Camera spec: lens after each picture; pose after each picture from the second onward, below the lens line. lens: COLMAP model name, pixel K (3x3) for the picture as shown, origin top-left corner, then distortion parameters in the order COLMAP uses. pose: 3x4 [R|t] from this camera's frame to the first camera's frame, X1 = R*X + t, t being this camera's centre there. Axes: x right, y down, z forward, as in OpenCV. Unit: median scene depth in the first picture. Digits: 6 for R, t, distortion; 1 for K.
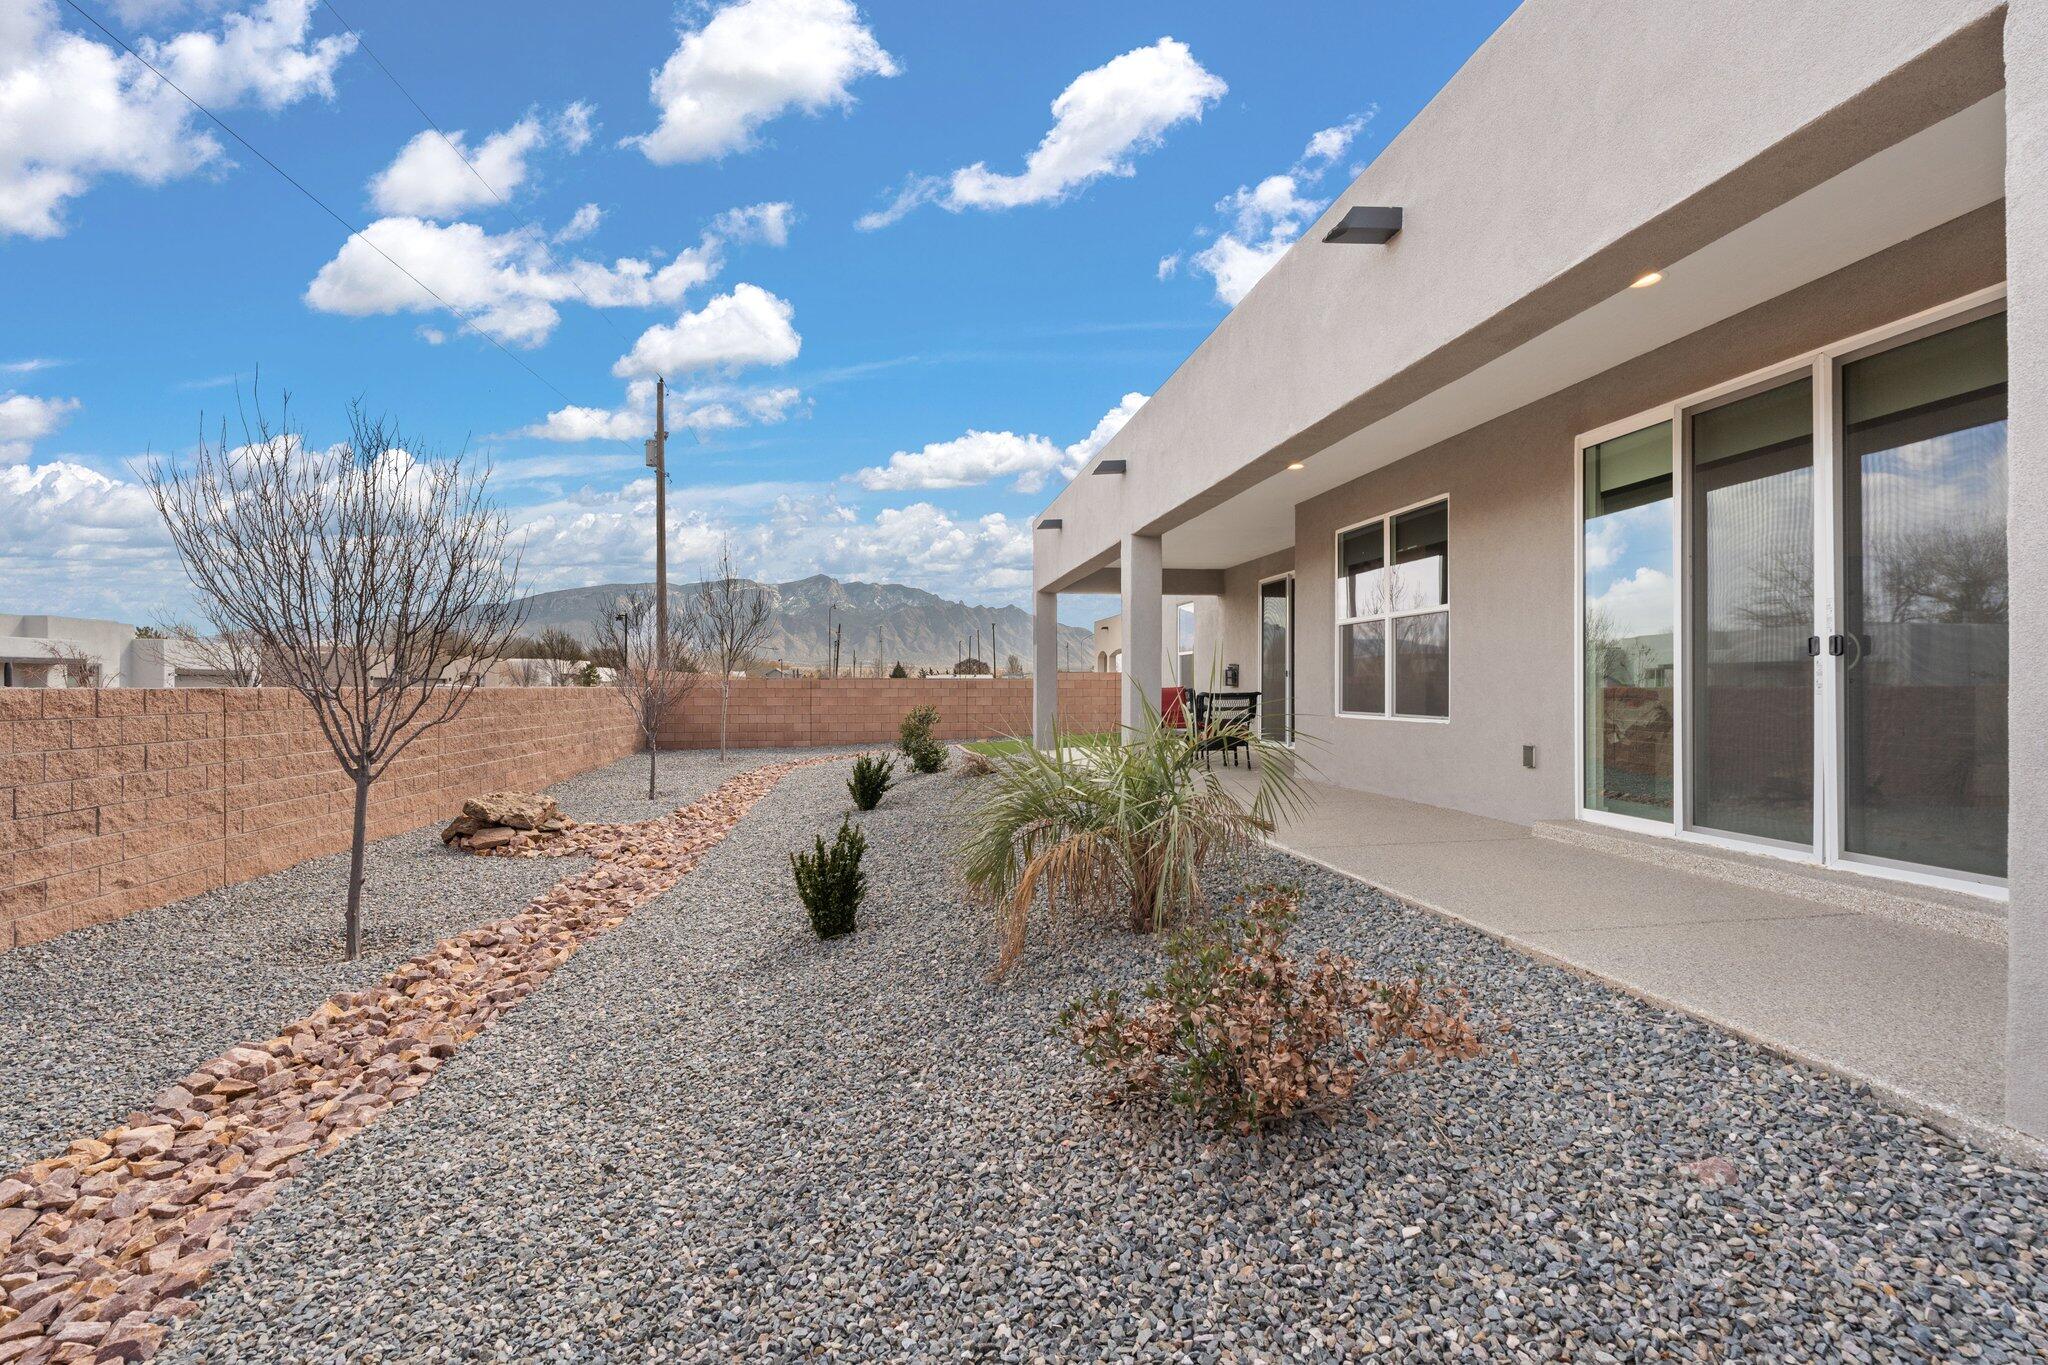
lens RADIAL K [[921.9, 0, 1010.3], [0, 921.9, 688.3], [0, 0, 1]] dist [-0.004510, 0.000062]
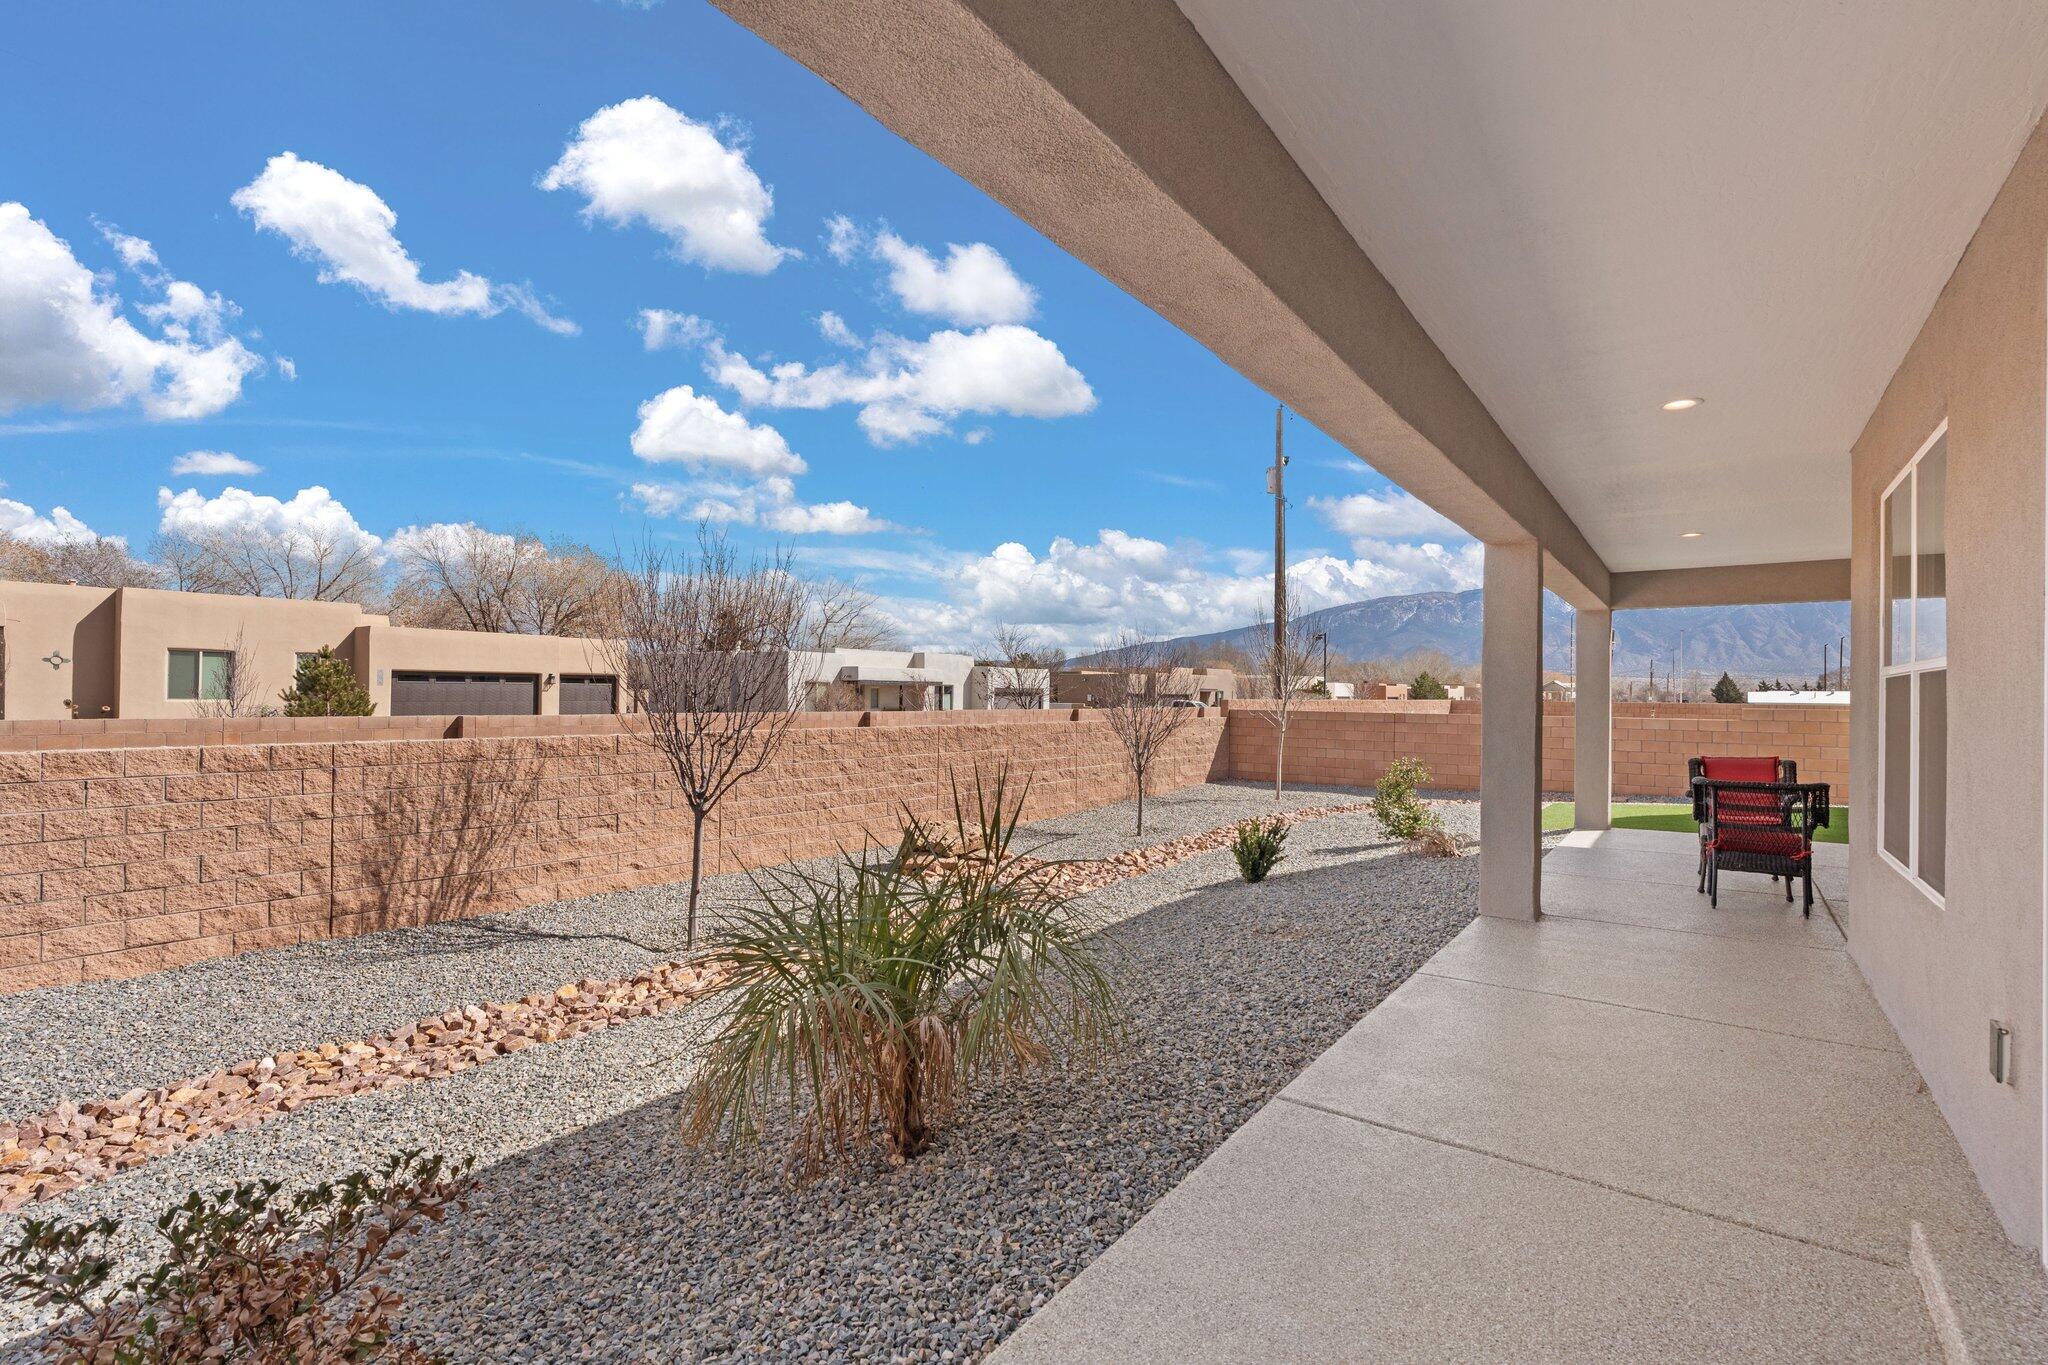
lens RADIAL K [[921.9, 0, 1056.1], [0, 921.9, 690.7], [0, 0, 1]] dist [-0.004510, 0.000062]
pose [[0.699820, 0.008562, -0.714268, 0.559189], [-0.013134, 0.999913, -0.000882, -0.077046], [0.714199, 0.009998, 0.699871, 0.428520]]
